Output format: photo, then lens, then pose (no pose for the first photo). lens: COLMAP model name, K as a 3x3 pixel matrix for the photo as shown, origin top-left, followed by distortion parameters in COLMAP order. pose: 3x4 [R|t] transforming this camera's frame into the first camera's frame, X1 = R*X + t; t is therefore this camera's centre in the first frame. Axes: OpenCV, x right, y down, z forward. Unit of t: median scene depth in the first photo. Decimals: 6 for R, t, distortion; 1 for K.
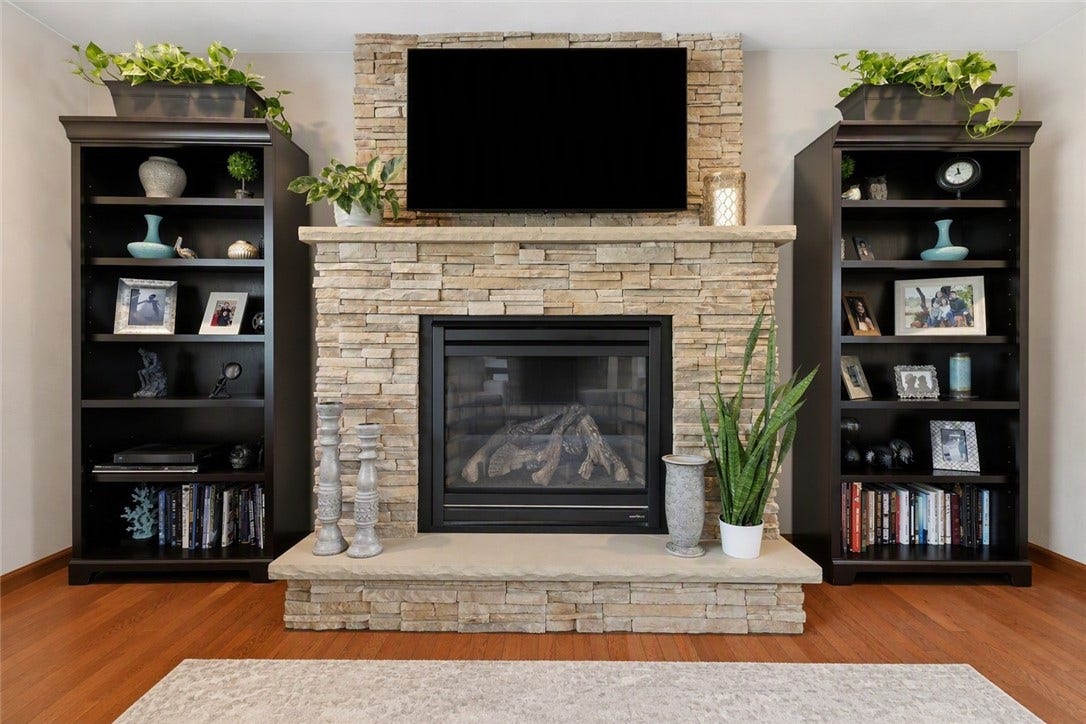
lens RADIAL K [[489.2, 0, 543.0], [0, 489.2, 362.0], [0, 0, 1]] dist [0.001684, 0.000750]
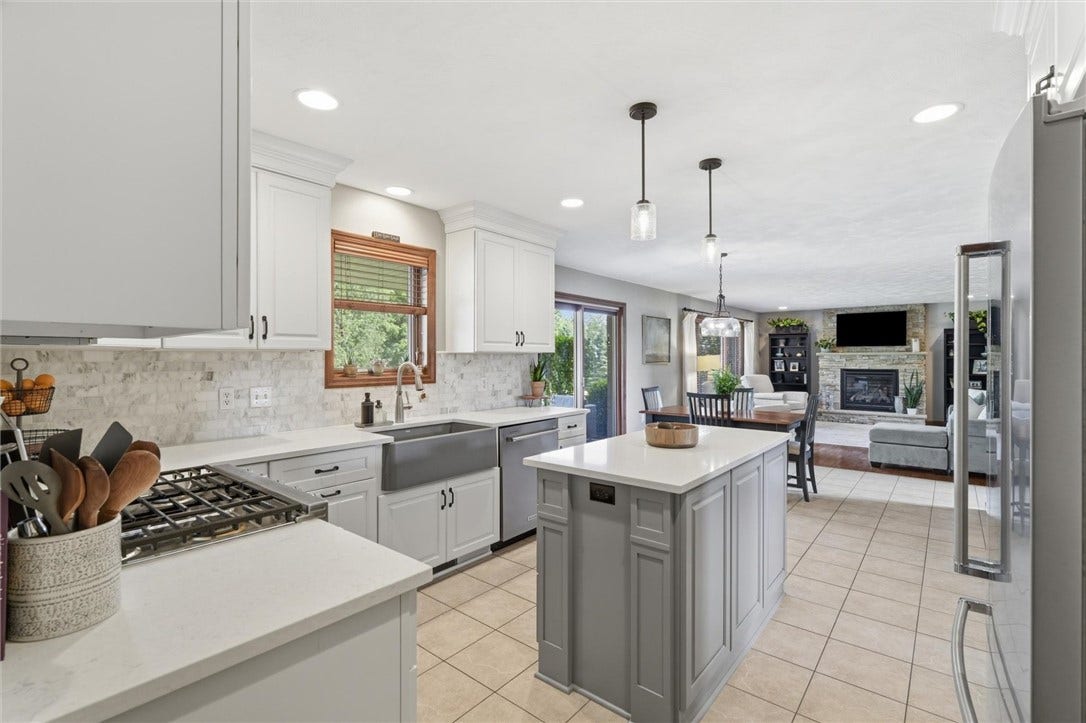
lens RADIAL K [[490.3, 0, 545.4], [0, 490.3, 358.1], [0, 0, 1]] dist [0.000536, 0.000074]
pose [[0.770127, -0.003233, -0.637883, 0.616530], [-0.011044, 0.999770, -0.018401, -0.071018], [0.637795, 0.021215, 0.769914, -4.706466]]
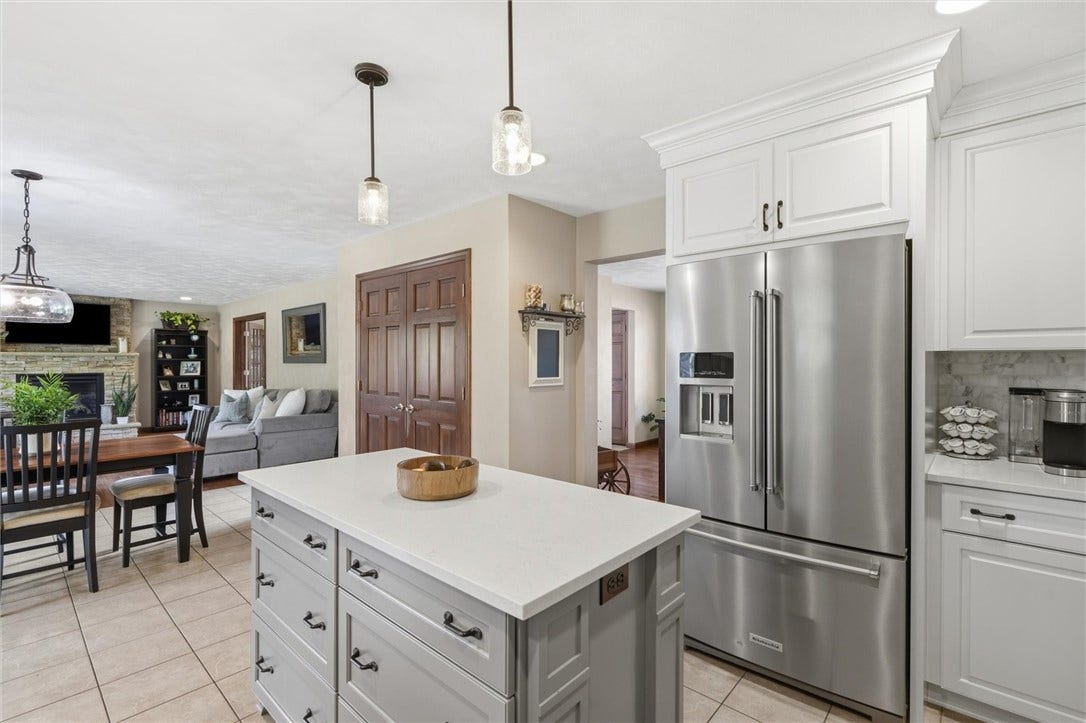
lens RADIAL K [[489.2, 0, 543.0], [0, 489.2, 361.5], [0, 0, 1]] dist [0.001684, 0.000750]
pose [[0.668880, -0.004308, 0.743358, -0.320013], [0.016935, 0.999812, -0.009444, -0.080623], [-0.743178, 0.018906, 0.668827, -4.261995]]
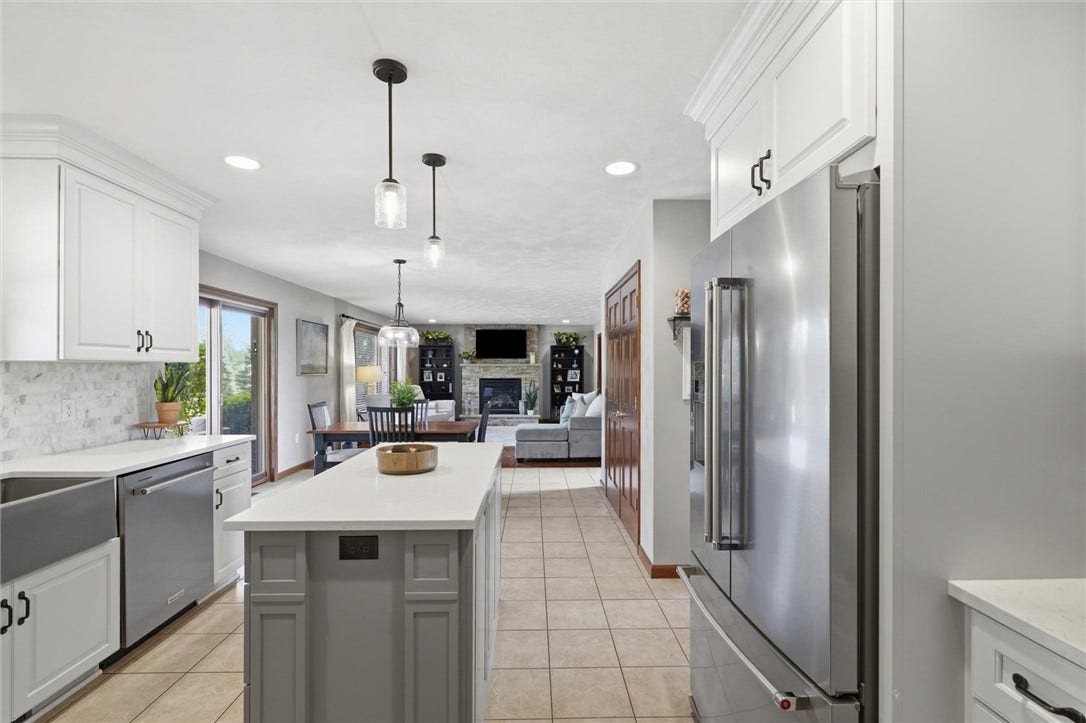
lens RADIAL K [[496.6, 0, 545.0], [0, 496.6, 368.8], [0, 0, 1]] dist [-0.000754, -0.000214]
pose [[0.999721, -0.002397, 0.023495, 0.370566], [0.002873, 0.999791, -0.020259, -0.076710], [-0.023441, 0.020321, 0.999519, -4.650482]]
